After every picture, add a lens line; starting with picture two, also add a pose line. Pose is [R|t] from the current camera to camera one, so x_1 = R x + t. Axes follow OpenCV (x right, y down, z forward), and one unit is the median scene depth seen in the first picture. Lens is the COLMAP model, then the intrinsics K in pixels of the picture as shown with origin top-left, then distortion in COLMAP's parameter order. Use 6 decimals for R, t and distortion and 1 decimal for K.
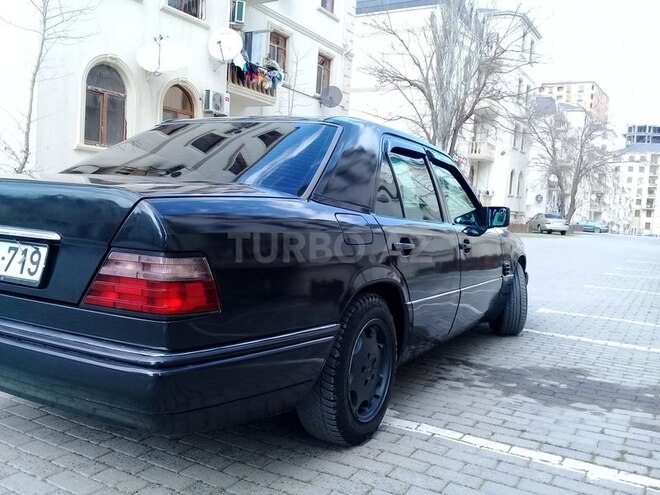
lens RADIAL K [[608.3, 0, 327.9], [0, 608.3, 243.7], [0, 0, 1]] dist [0.021888, 0.000000]
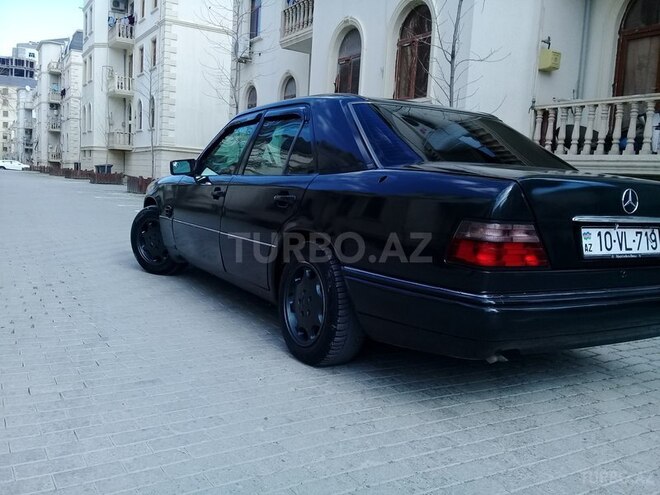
lens RADIAL K [[608.3, 0, 323.7], [0, 608.3, 241.4], [0, 0, 1]] dist [0.021888, 0.000000]
pose [[0.505967, -0.117959, 0.854449, -0.241640], [0.023165, 0.992106, 0.123246, -0.018543], [-0.862242, -0.042565, 0.504705, 0.110093]]
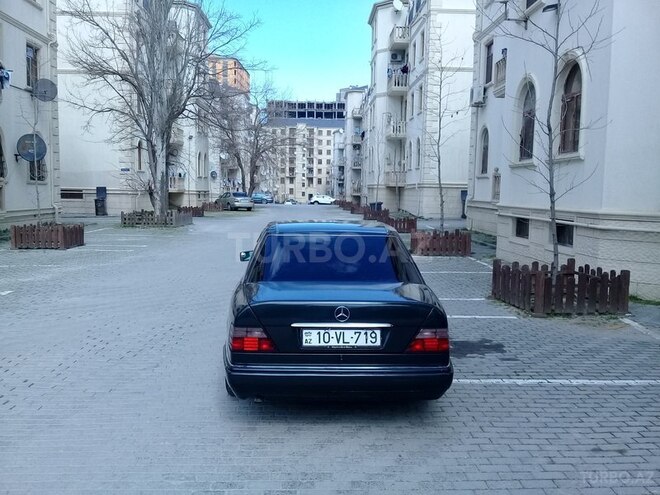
lens RADIAL K [[608.3, 0, 327.1], [0, 608.3, 246.5], [0, 0, 1]] dist [0.021888, 0.000000]
pose [[0.850211, -0.094034, 0.517977, -0.202202], [0.065469, 0.995166, 0.073201, -0.054754], [-0.522356, -0.028325, 0.852257, -0.090951]]
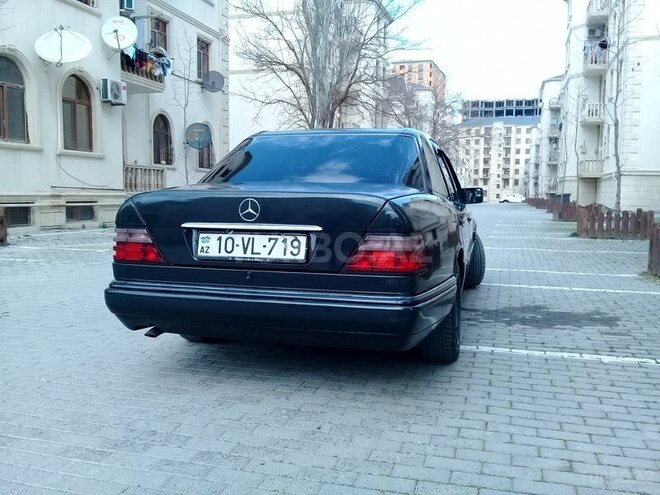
lens RADIAL K [[608.3, 0, 326.3], [0, 608.3, 245.2], [0, 0, 1]] dist [0.021888, 0.000000]
pose [[0.971737, -0.070470, 0.225304, -0.085921], [0.062401, 0.997135, 0.042749, -0.003681], [-0.227671, -0.027481, 0.973350, -0.050909]]
